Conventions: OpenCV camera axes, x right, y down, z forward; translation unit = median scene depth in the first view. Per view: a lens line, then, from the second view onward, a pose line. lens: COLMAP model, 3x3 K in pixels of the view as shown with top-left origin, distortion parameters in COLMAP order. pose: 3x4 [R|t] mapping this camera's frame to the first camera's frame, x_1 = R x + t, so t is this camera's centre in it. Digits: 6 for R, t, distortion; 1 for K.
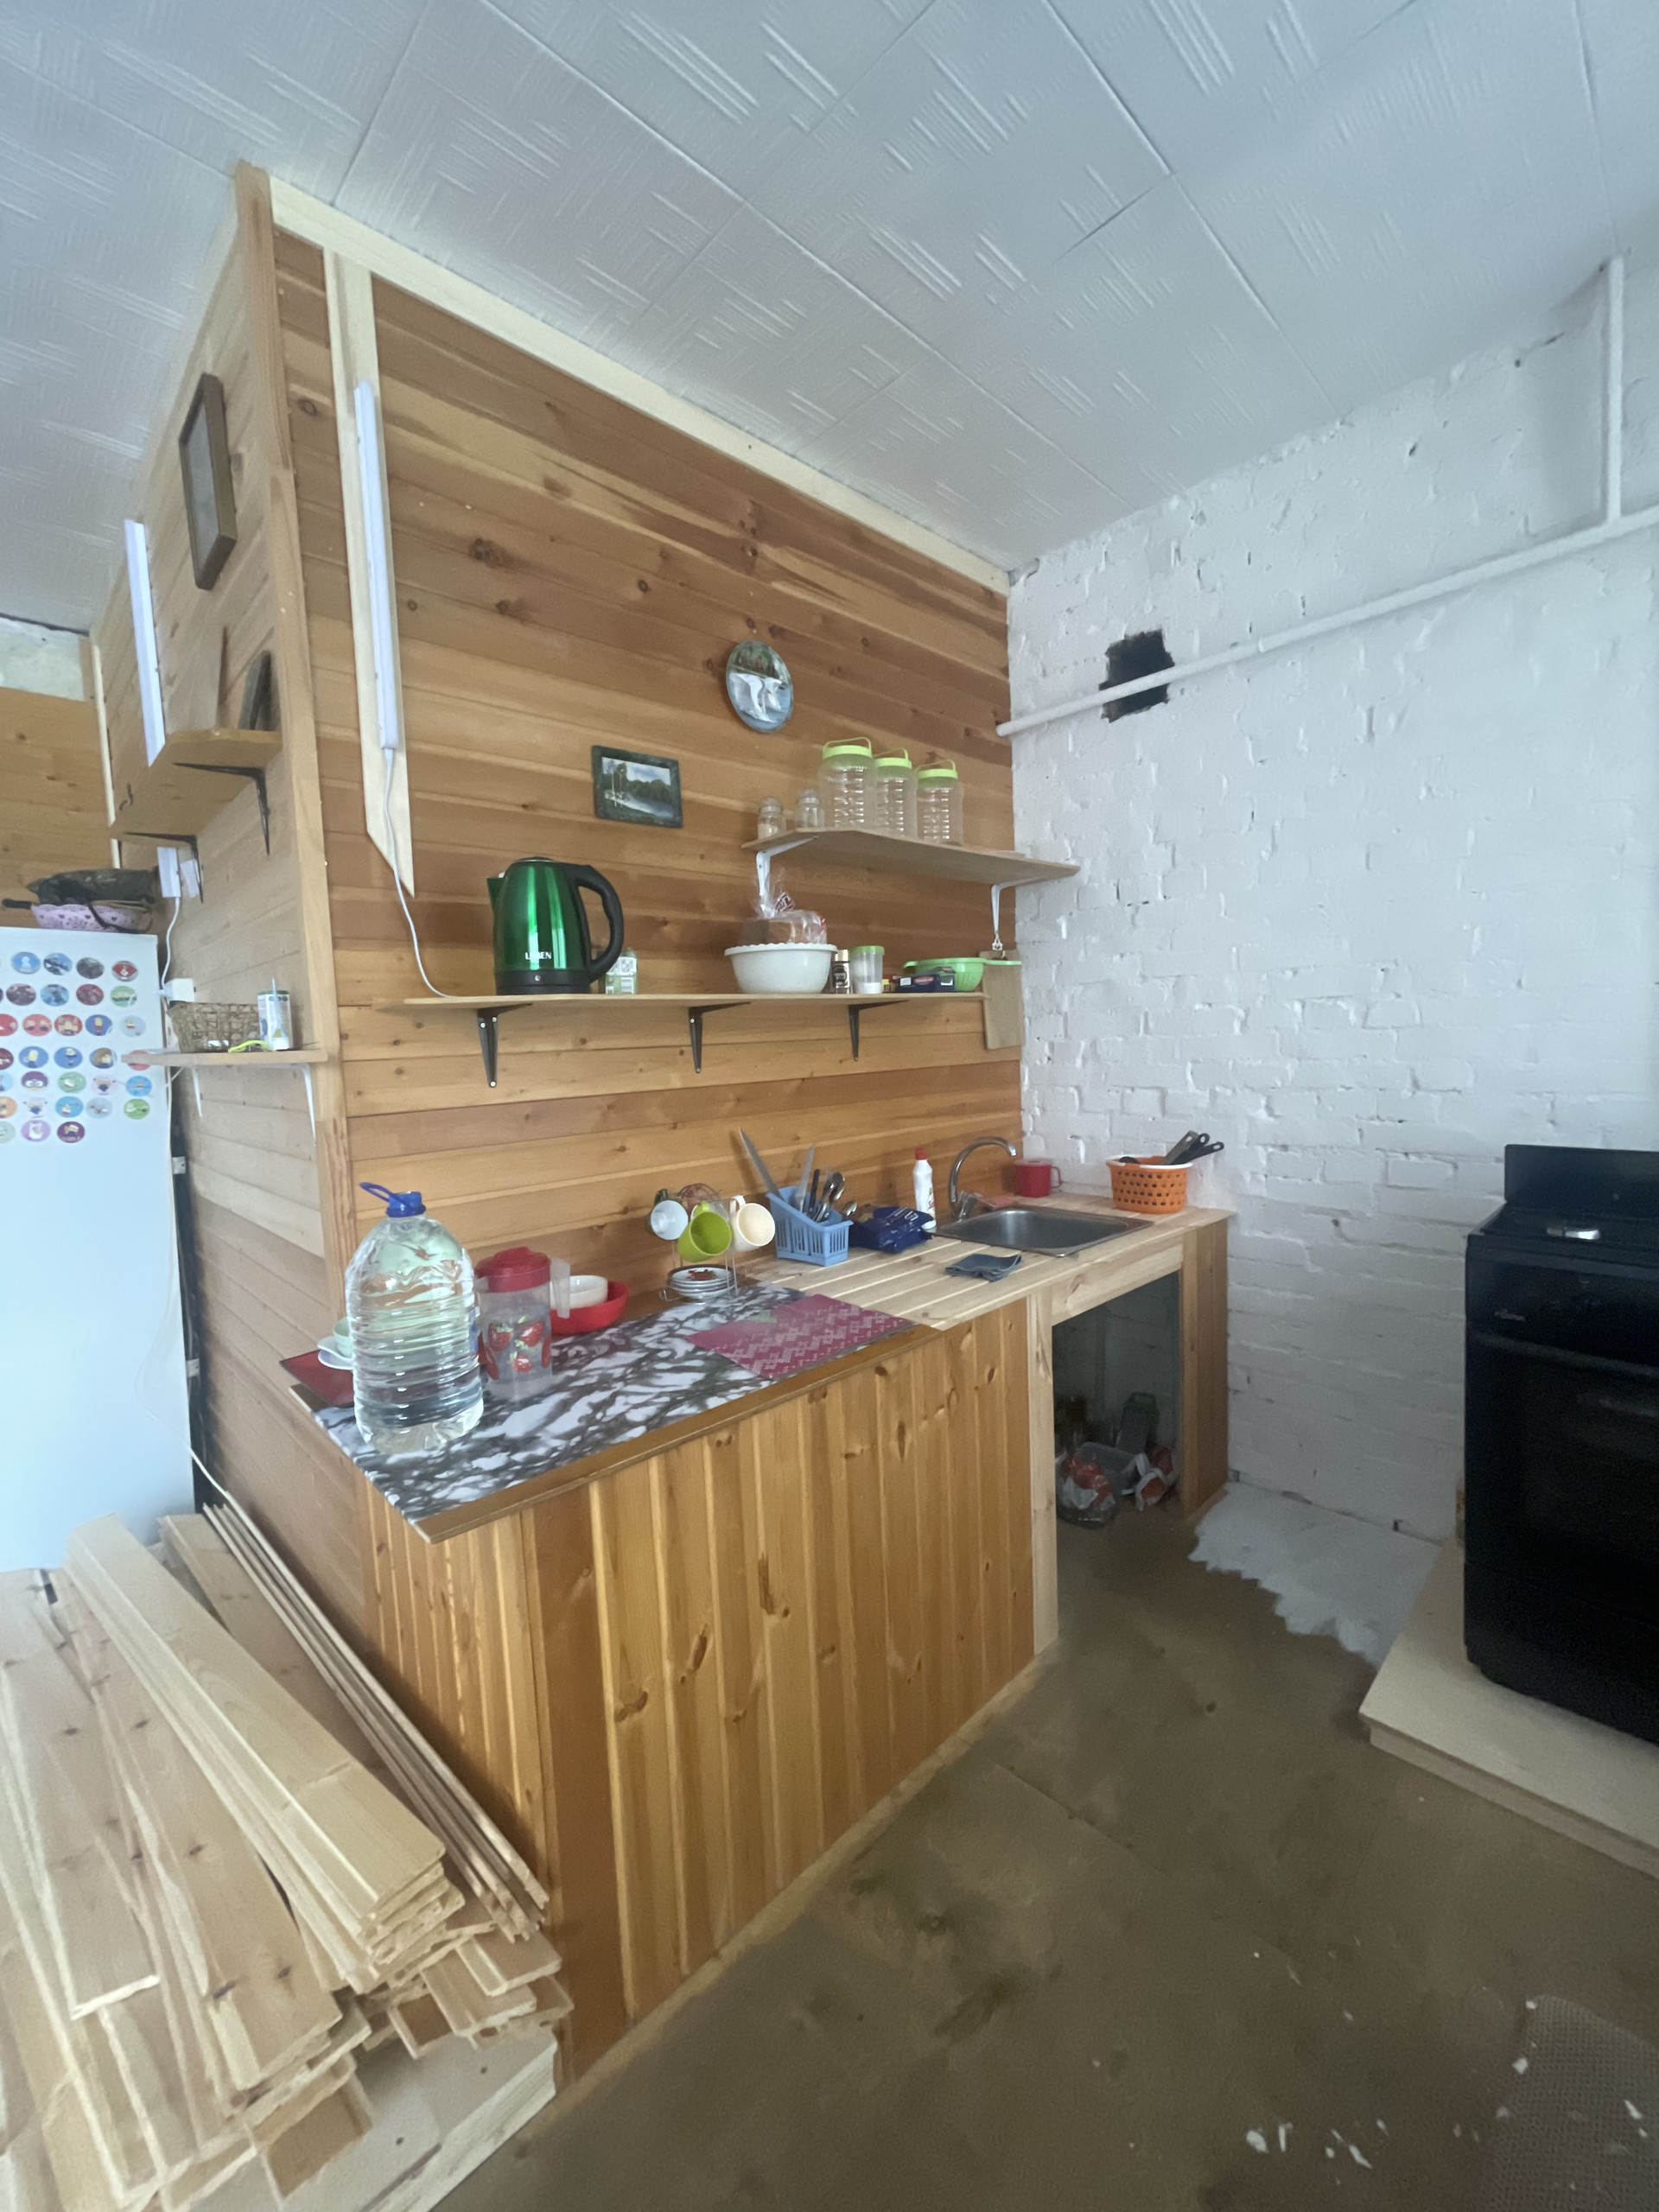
lens RADIAL K [[889.3, 0, 830.2], [0, 889.3, 1094.3], [0, 0, 1]] dist [-0.002619, 0.000261]
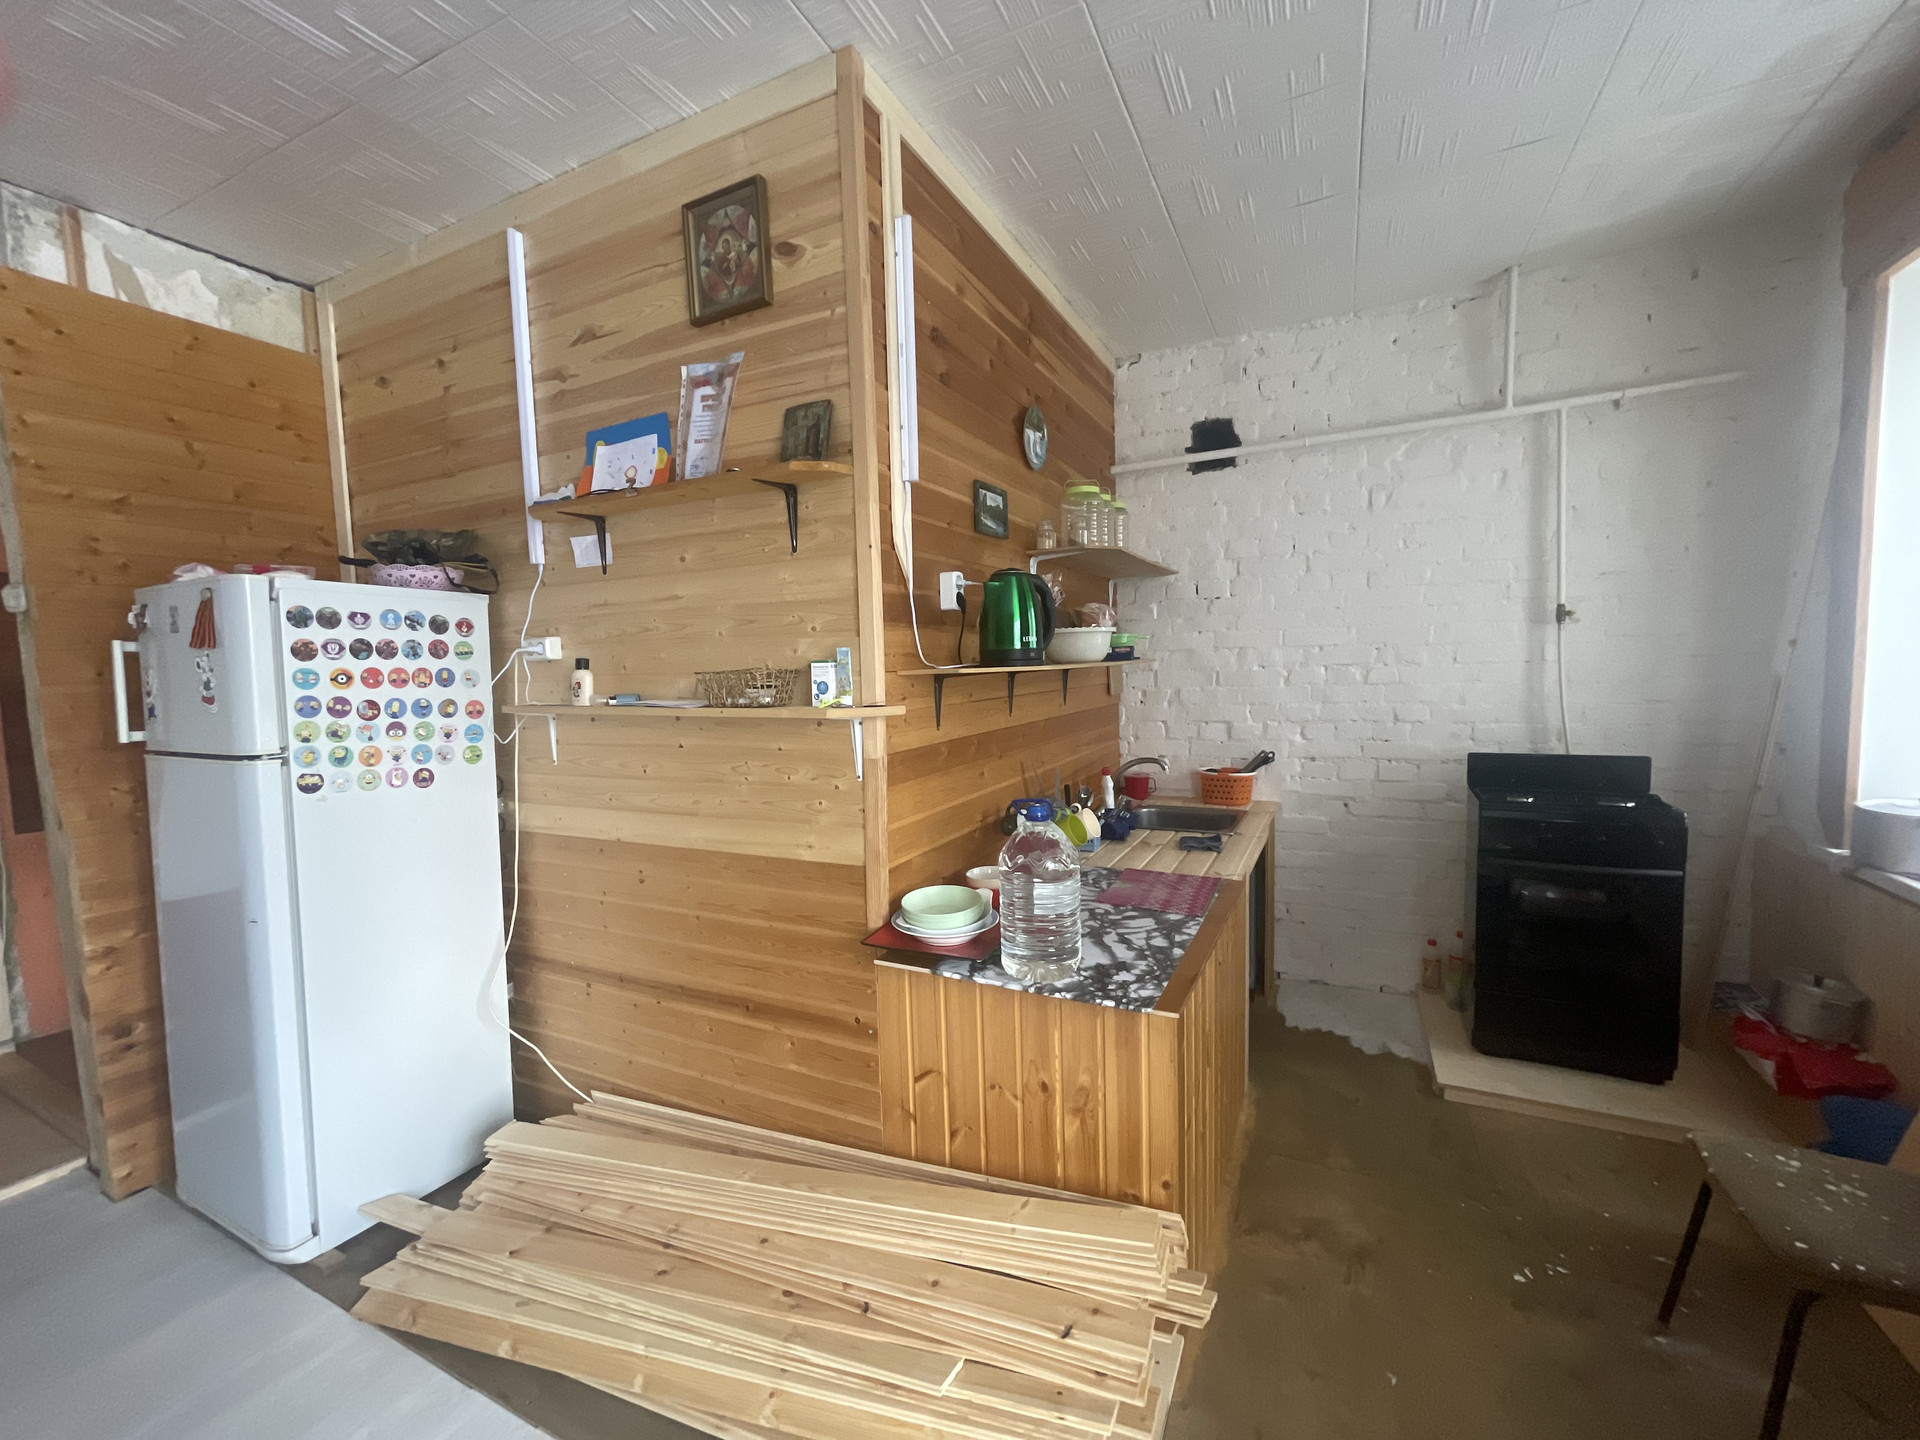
lens RADIAL K [[771.9, 0, 957.2], [0, 771.9, 712.4], [0, 0, 1]] dist [-0.002619, 0.000261]
pose [[0.944761, -0.009565, 0.327621, -0.564540], [0.014051, 0.999837, -0.011330, -0.016914], [-0.327459, 0.015307, 0.944741, -0.089833]]
